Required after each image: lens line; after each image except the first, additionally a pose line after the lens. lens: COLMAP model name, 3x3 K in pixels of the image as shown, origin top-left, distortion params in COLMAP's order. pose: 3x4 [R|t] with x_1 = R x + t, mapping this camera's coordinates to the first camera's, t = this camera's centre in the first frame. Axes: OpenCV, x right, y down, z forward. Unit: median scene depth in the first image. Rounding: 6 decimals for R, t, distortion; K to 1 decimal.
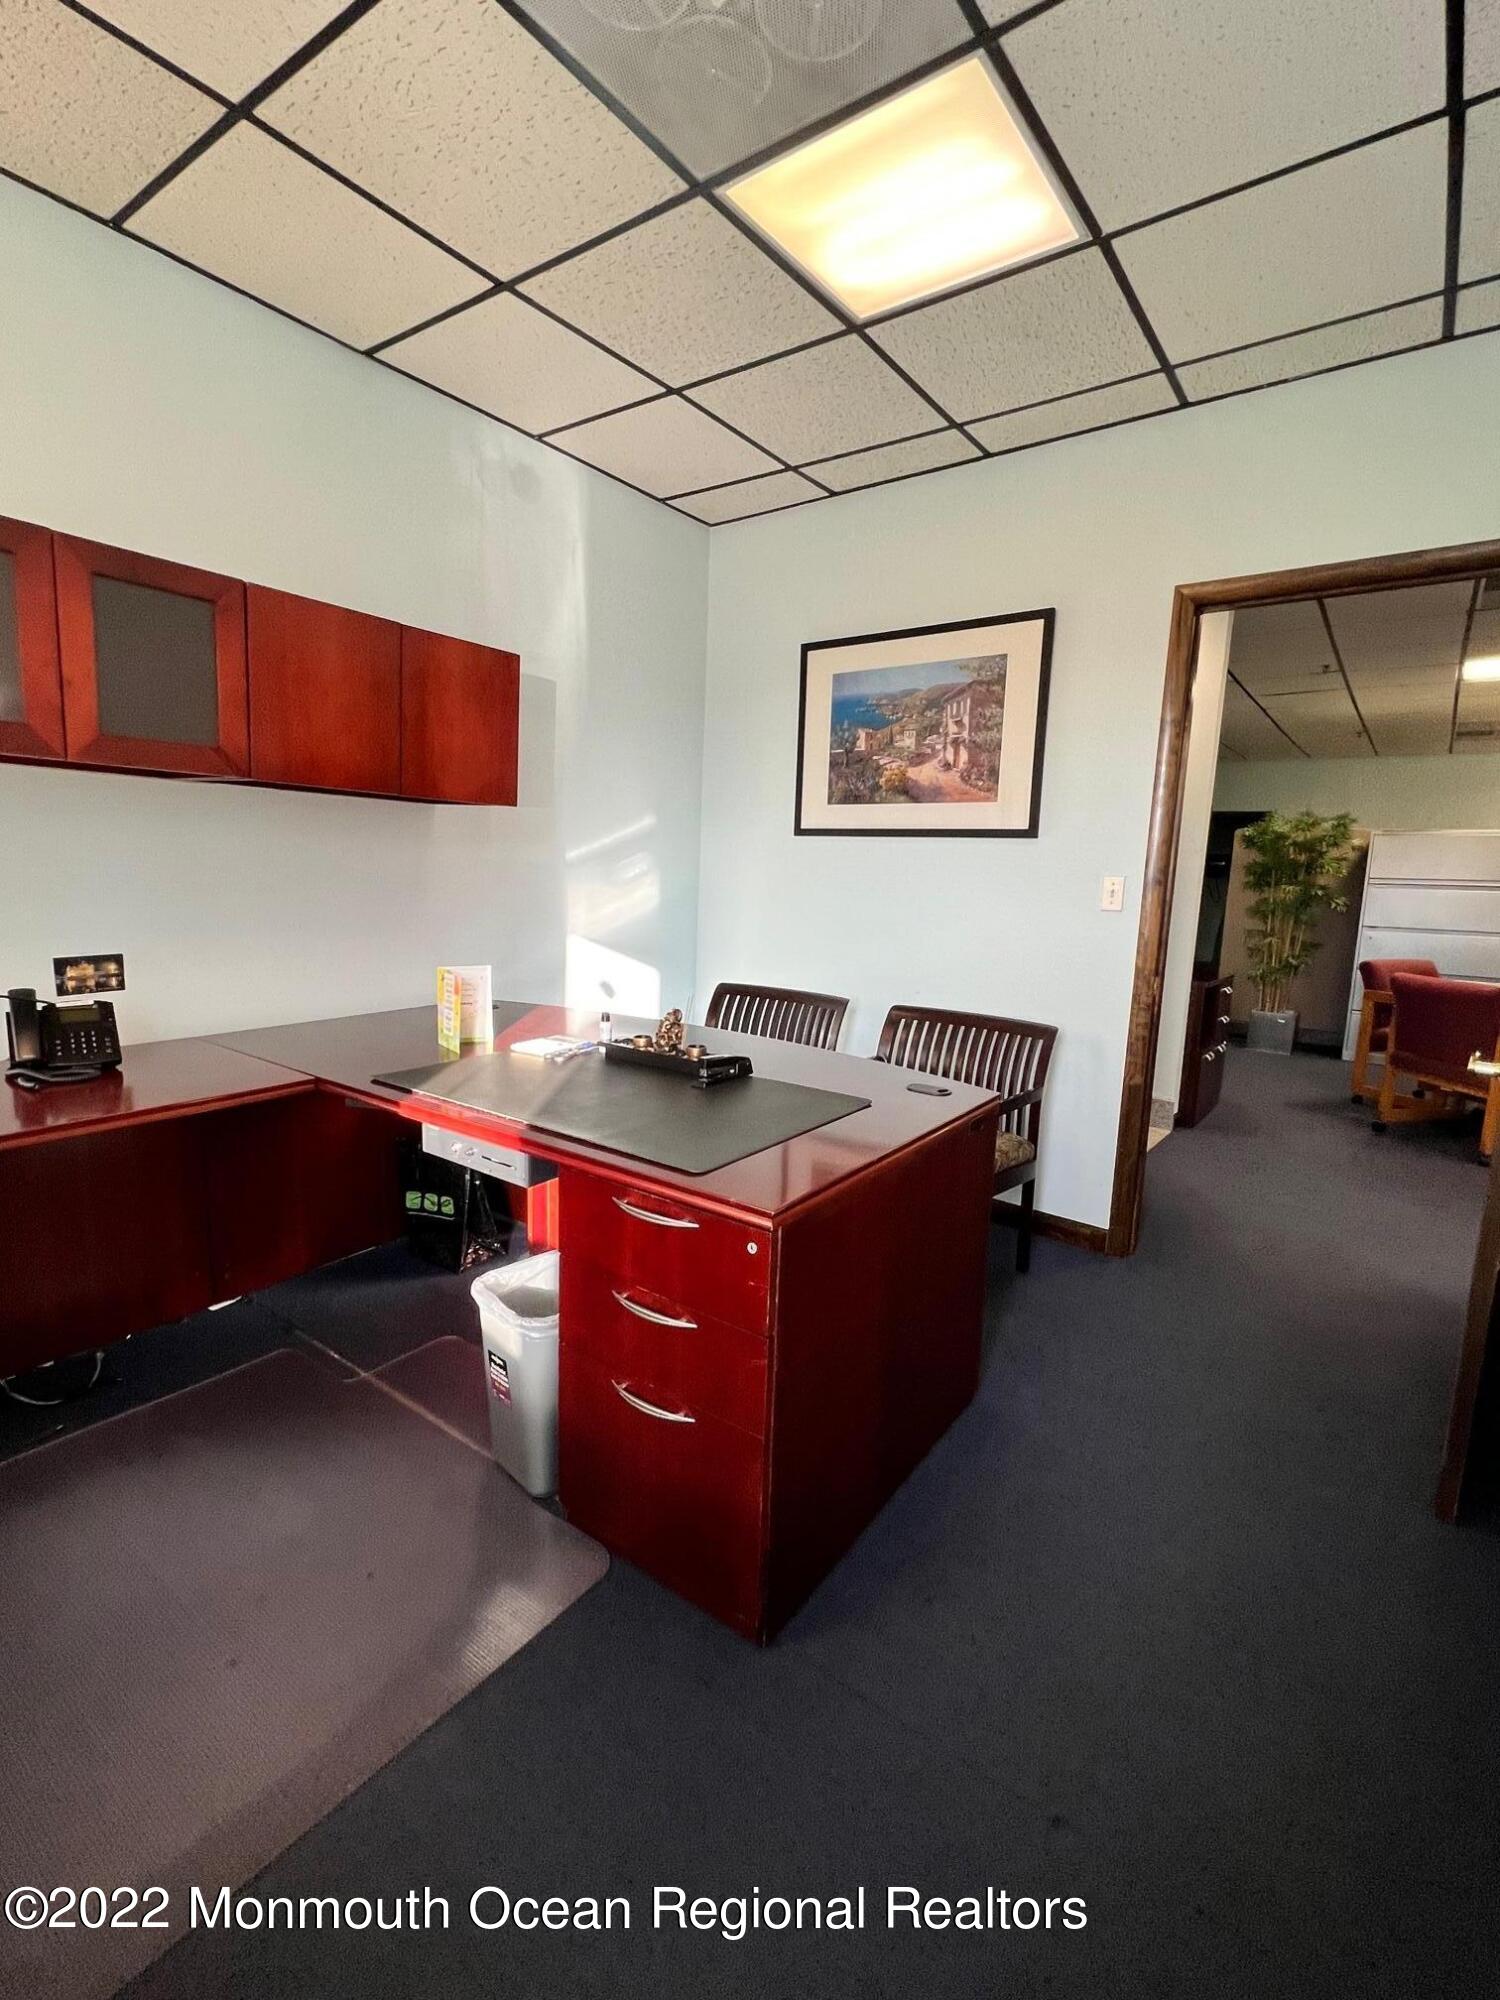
lens RADIAL K [[903.5, 0, 750.2], [0, 903.5, 1007.1], [0, 0, 1]] dist [-0.000833, 0.000737]
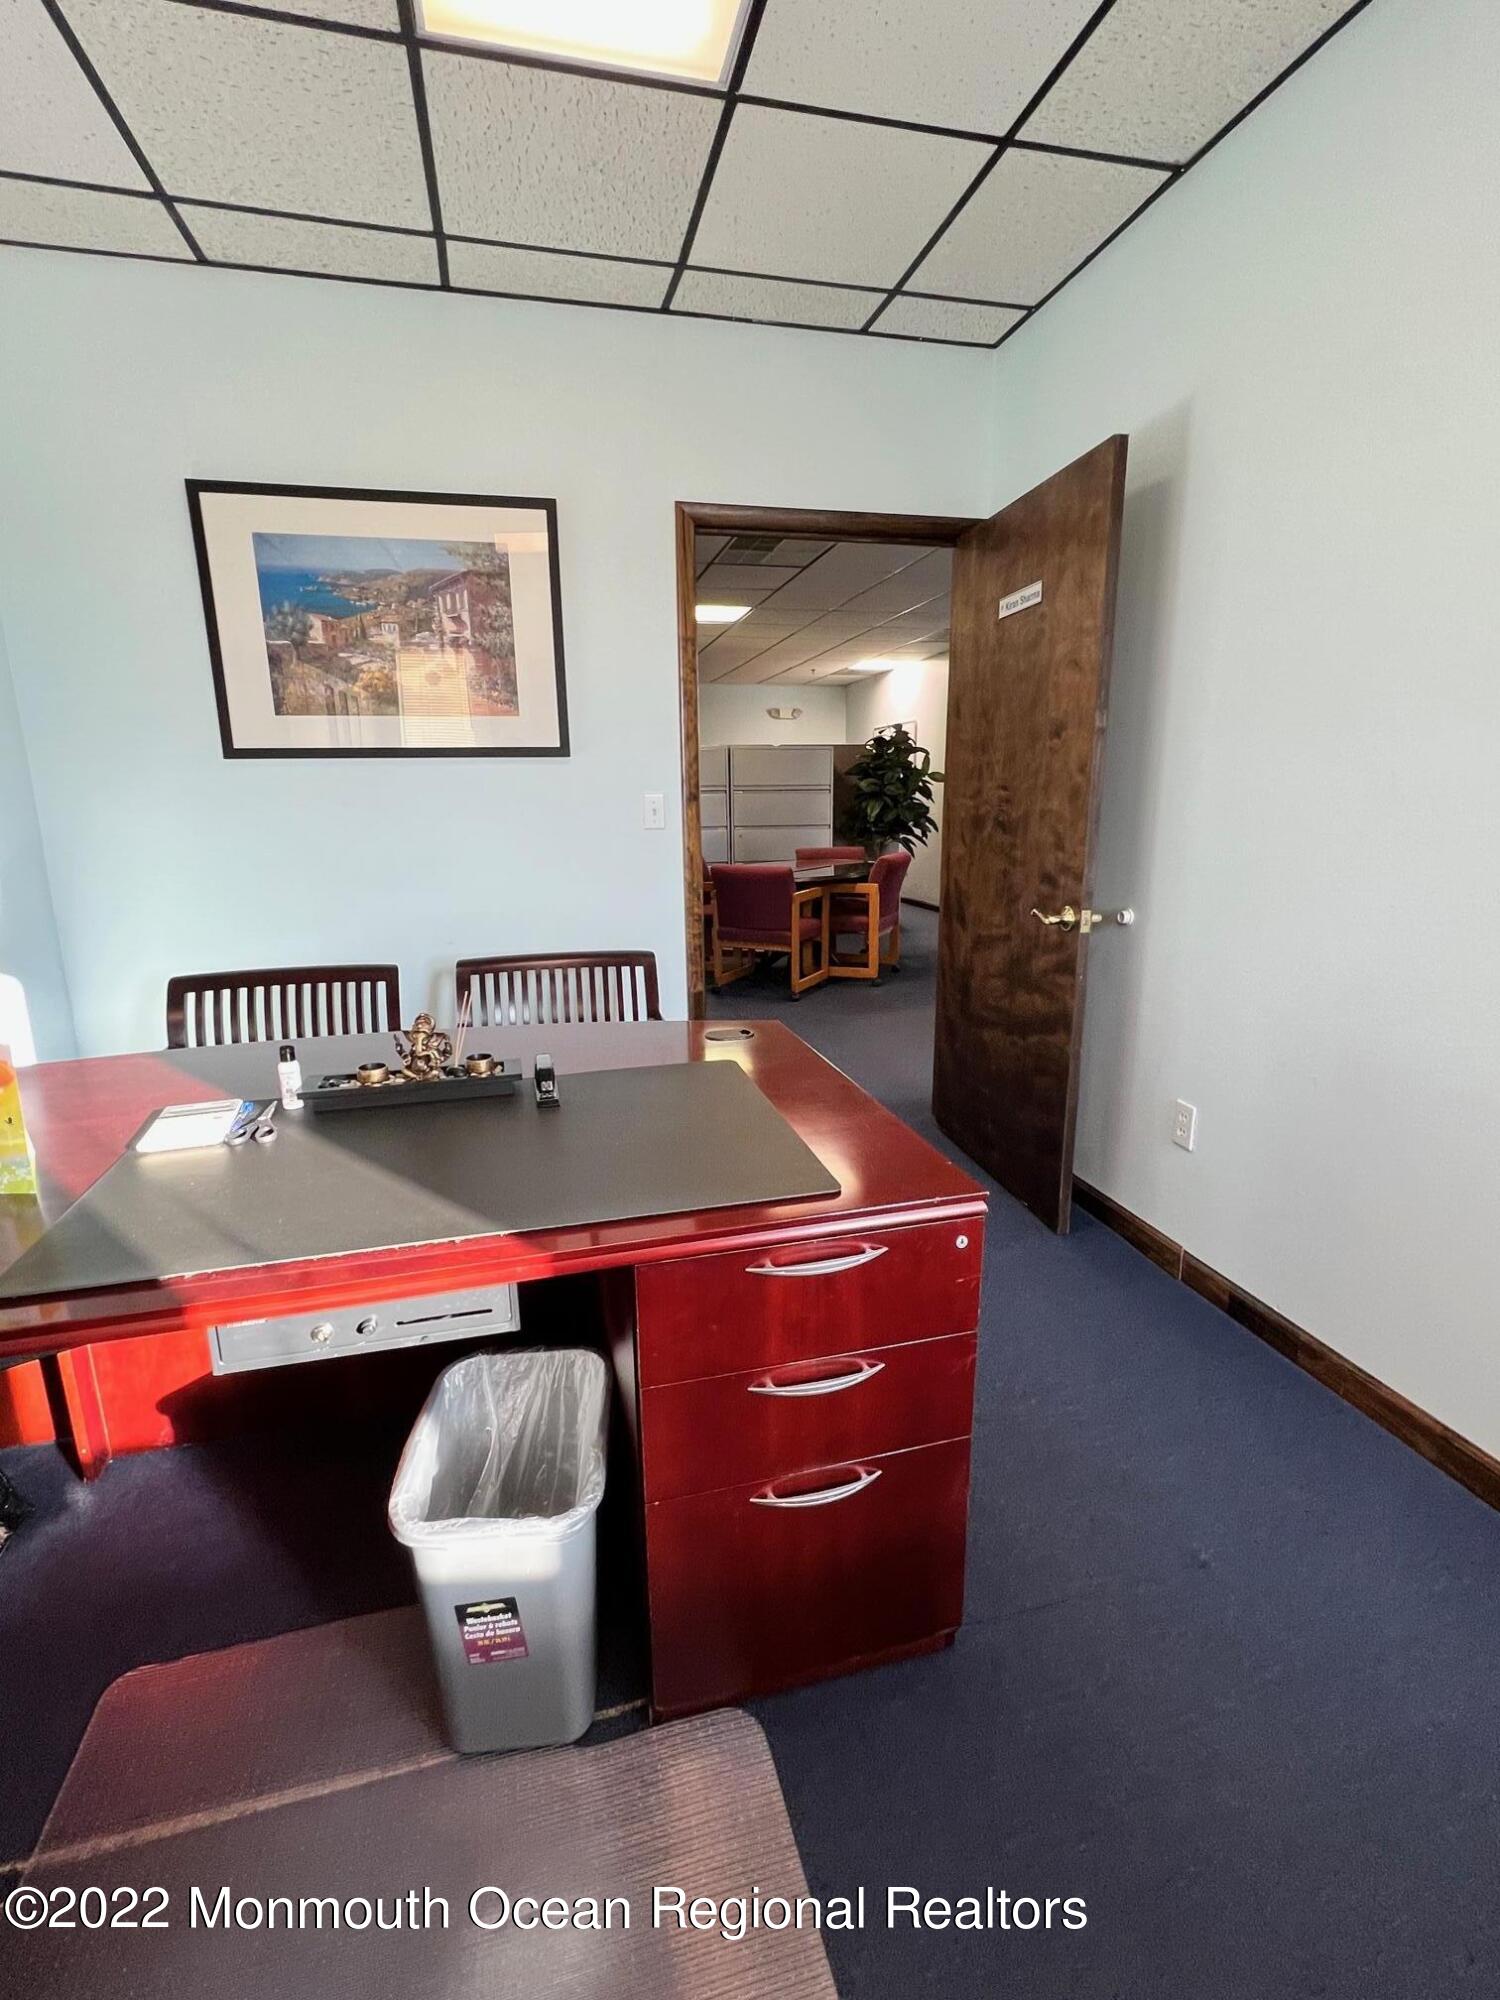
lens RADIAL K [[903.5, 0, 752.1], [0, 903.5, 1004.2], [0, 0, 1]] dist [-0.000833, 0.000737]
pose [[0.633229, -0.218315, 0.742535, -0.304546], [0.155554, 0.975715, 0.154217, -0.051086], [-0.758171, 0.017850, 0.651811, 0.247639]]
